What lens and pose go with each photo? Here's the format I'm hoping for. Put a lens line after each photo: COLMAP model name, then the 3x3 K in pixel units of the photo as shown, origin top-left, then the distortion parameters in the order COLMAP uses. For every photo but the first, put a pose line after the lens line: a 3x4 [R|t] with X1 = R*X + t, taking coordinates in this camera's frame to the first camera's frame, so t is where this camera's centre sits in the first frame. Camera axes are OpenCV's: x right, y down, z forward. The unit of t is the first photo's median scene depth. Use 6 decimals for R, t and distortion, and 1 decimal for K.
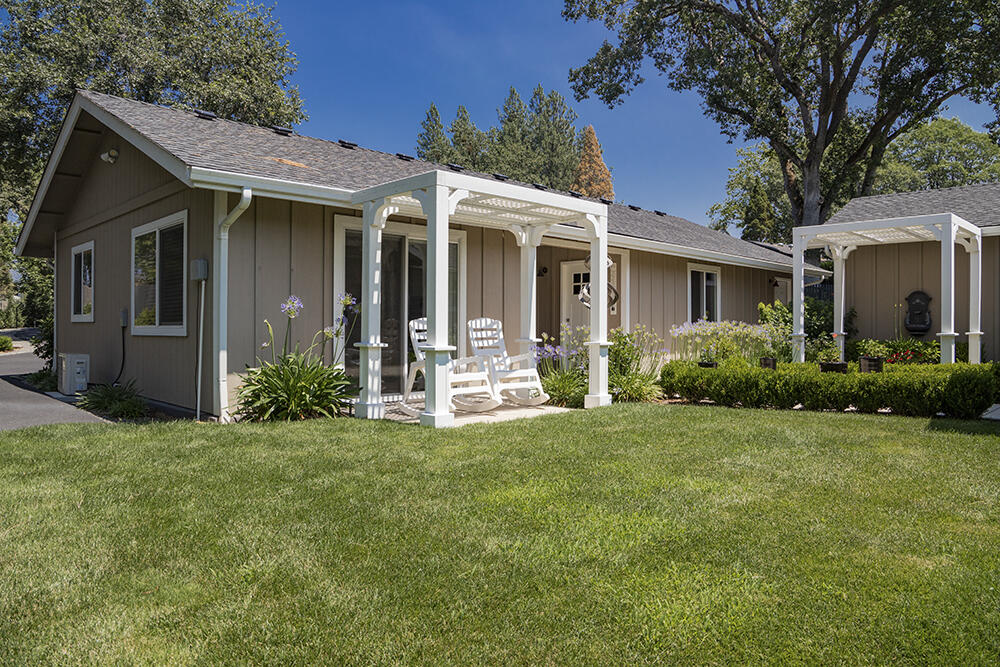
lens RADIAL K [[699.8, 0, 496.0], [0, 699.8, 328.6], [0, 0, 1]] dist [-0.087625, 0.054258]
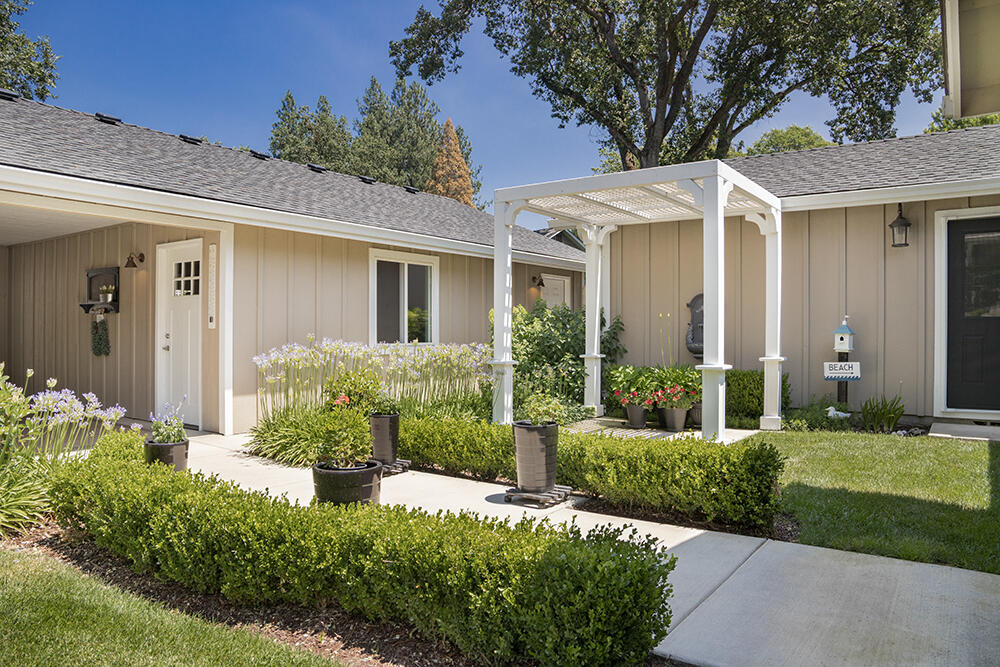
lens RADIAL K [[699.8, 0, 489.9], [0, 699.8, 316.1], [0, 0, 1]] dist [-0.087625, 0.054258]
pose [[0.988883, 0.003242, 0.148658, 0.117400], [-0.000172, 0.999787, -0.020658, -0.006911], [-0.148693, 0.020403, 0.988673, 0.133445]]
